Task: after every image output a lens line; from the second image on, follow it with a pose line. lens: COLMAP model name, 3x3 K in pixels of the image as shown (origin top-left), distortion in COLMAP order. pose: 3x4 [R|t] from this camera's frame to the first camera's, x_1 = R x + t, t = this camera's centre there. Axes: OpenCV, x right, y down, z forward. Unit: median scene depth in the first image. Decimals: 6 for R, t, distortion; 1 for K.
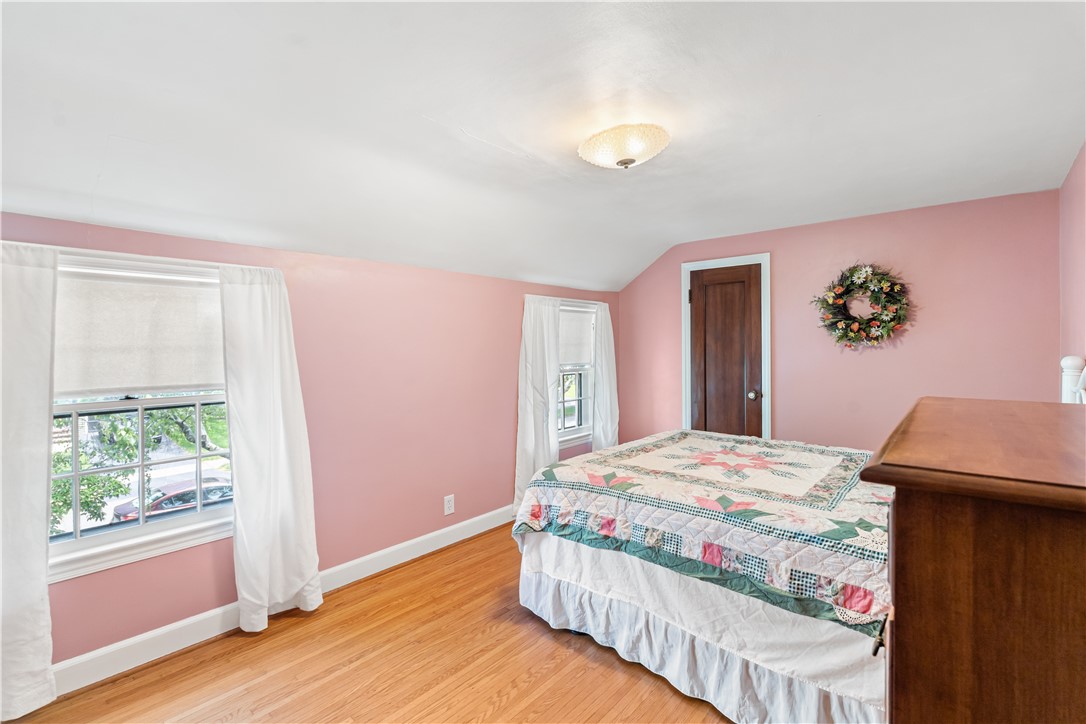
lens RADIAL K [[483.7, 0, 546.1], [0, 483.7, 353.6], [0, 0, 1]] dist [-0.001503, -0.000171]
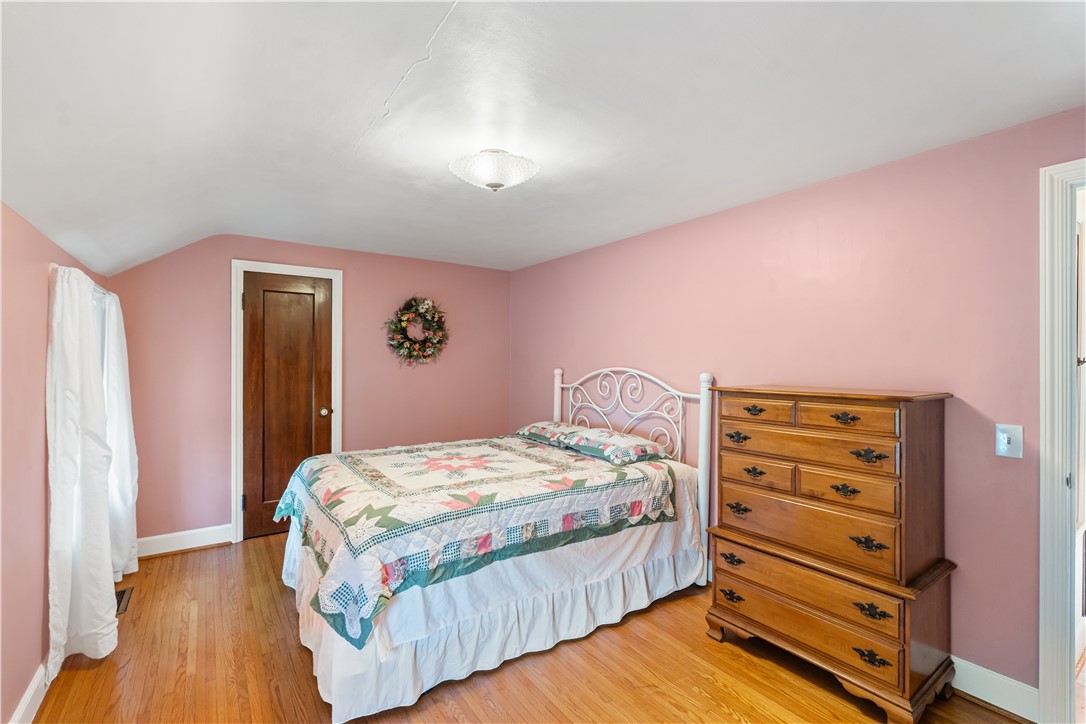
lens RADIAL K [[481.9, 0, 547.0], [0, 481.9, 364.5], [0, 0, 1]] dist [-0.002079, -0.000290]
pose [[0.244103, -0.000924, 0.969749, -0.777764], [0.010281, 0.999946, -0.001635, -0.007259], [-0.969695, 0.010369, 0.244099, 0.613418]]
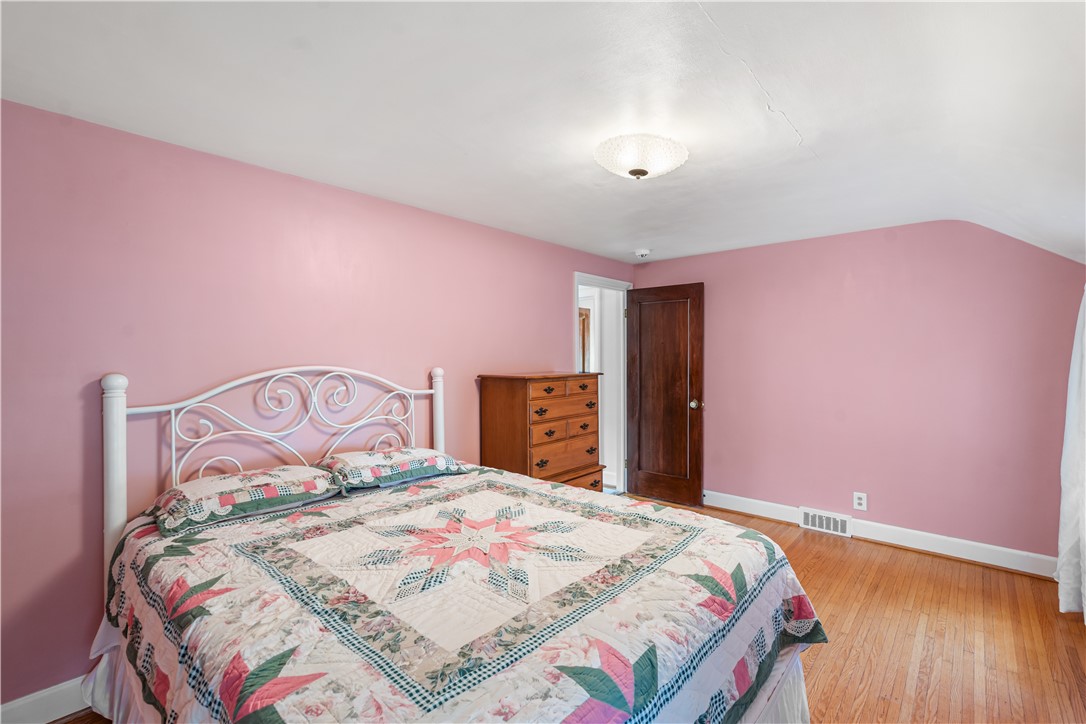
lens RADIAL K [[481.9, 0, 547.0], [0, 481.9, 364.5], [0, 0, 1]] dist [-0.002079, -0.000290]
pose [[-0.999908, 0.011044, 0.007879, 0.336006], [0.011279, 0.999473, 0.030430, -0.029982], [-0.007538, 0.030516, -0.999506, 1.920577]]
